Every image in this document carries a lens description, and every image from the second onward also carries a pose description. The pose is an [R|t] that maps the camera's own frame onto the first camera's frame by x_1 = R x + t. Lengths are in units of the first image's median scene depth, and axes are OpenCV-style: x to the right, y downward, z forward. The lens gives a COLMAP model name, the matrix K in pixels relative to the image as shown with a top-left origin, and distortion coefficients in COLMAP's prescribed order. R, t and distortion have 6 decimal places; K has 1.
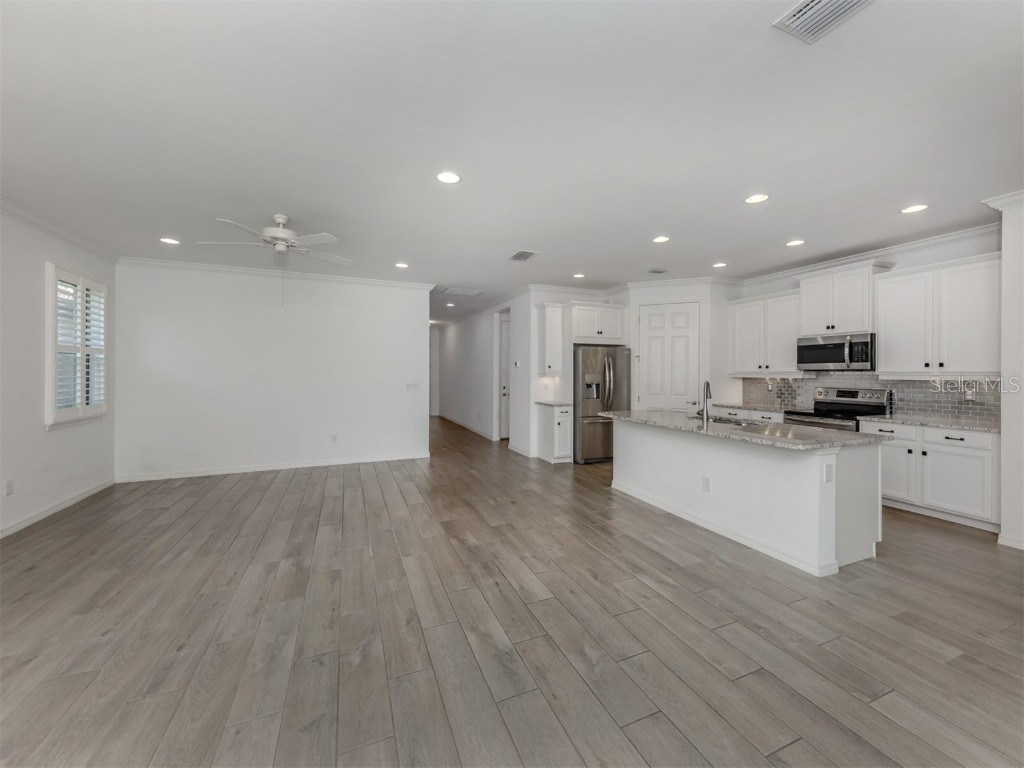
lens RADIAL K [[402.1, 0, 512.0], [0, 402.1, 368.9], [0, 0, 1]] dist [0.000701, 0.000045]
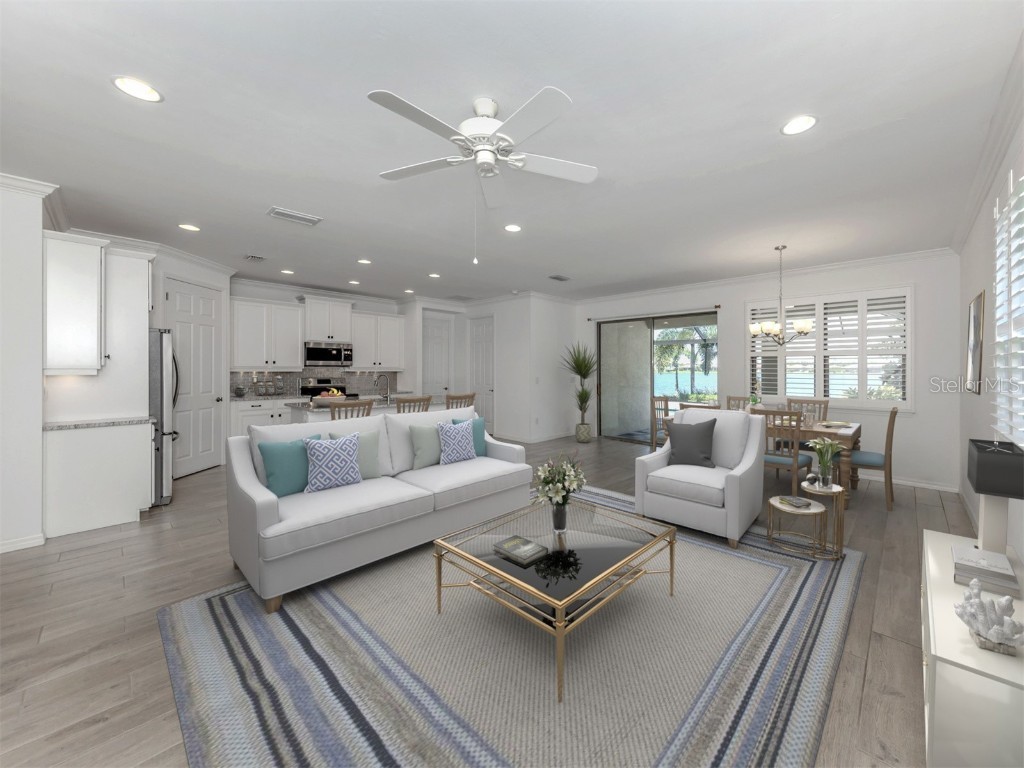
lens RADIAL K [[394.1, 0, 553.0], [0, 394.1, 383.4], [0, 0, 1]] dist [0.000733, 0.000054]
pose [[-0.448643, -0.037320, 0.892931, -1.172159], [-0.013205, 0.999295, 0.035131, 0.007790], [-0.893613, 0.003970, -0.448820, 1.207351]]
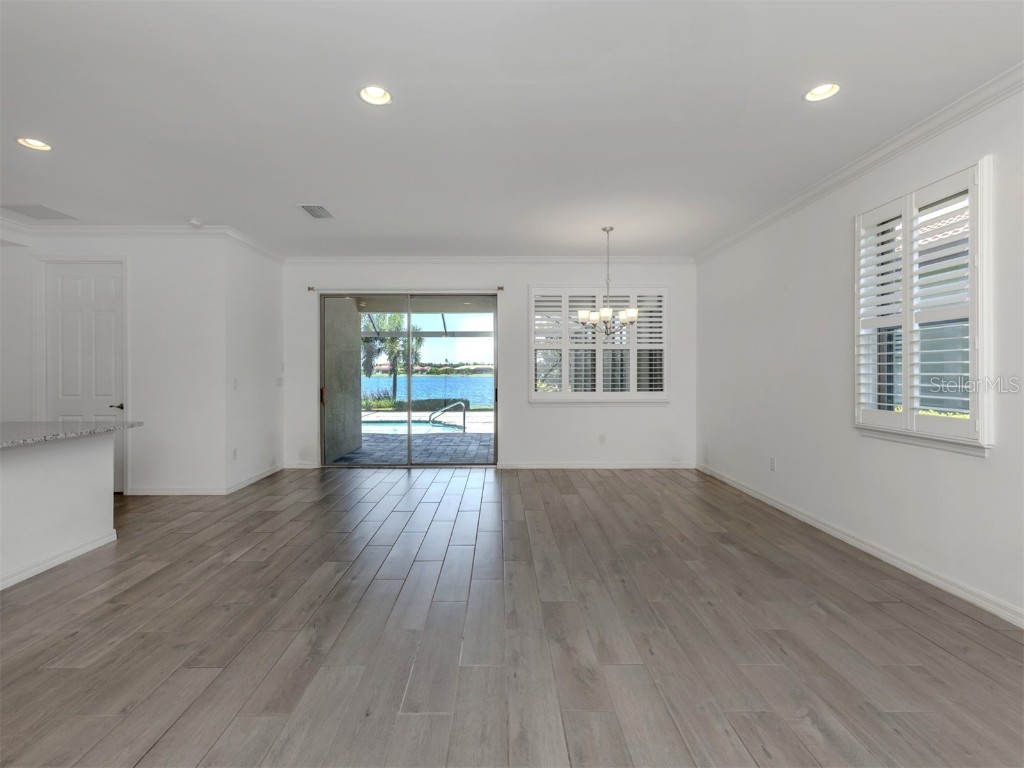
lens RADIAL K [[488.2, 0, 512.0], [0, 488.2, 384.0], [0, 0, 1]] dist [0.004001, 0.000920]
pose [[-0.935246, -0.009485, 0.353872, -0.591184], [-0.002448, 0.999790, 0.020327, 0.034618], [-0.353991, 0.018144, -0.935073, 1.440857]]
